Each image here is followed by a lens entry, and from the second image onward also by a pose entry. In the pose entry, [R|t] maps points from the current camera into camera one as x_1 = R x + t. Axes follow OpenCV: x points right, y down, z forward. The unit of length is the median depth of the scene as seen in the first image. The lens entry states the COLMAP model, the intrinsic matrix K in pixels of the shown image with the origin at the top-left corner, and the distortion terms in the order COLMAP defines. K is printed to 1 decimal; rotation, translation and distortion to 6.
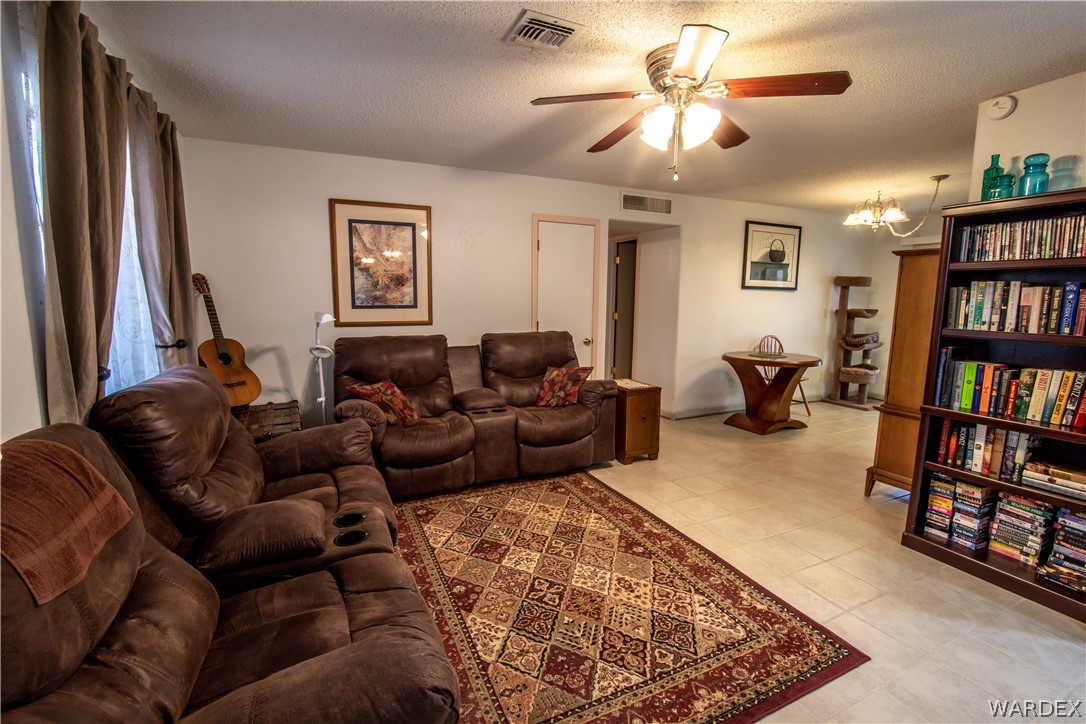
lens RADIAL K [[480.3, 0, 539.3], [0, 480.3, 361.5], [0, 0, 1]] dist [-0.042101, 0.009157]
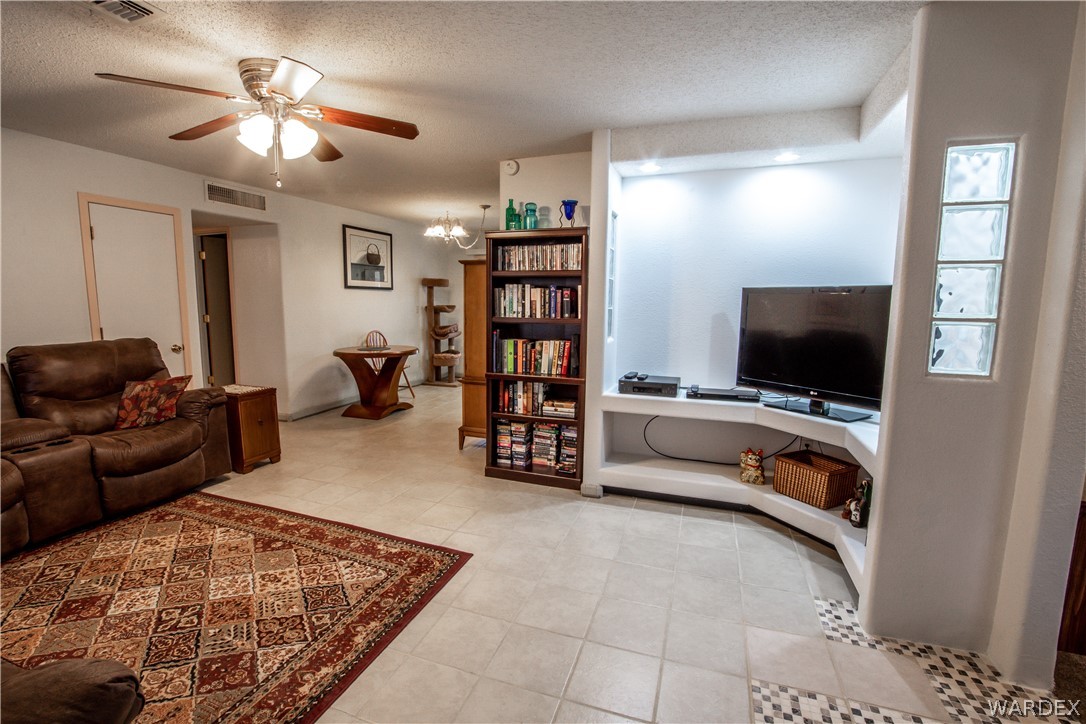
lens RADIAL K [[480.3, 0, 539.3], [0, 480.3, 361.5], [0, 0, 1]] dist [-0.042101, 0.009157]
pose [[0.705805, -0.093669, 0.702187, -0.069270], [0.092503, 0.994919, 0.039739, 0.017660], [-0.702341, 0.036906, 0.710883, -0.126055]]
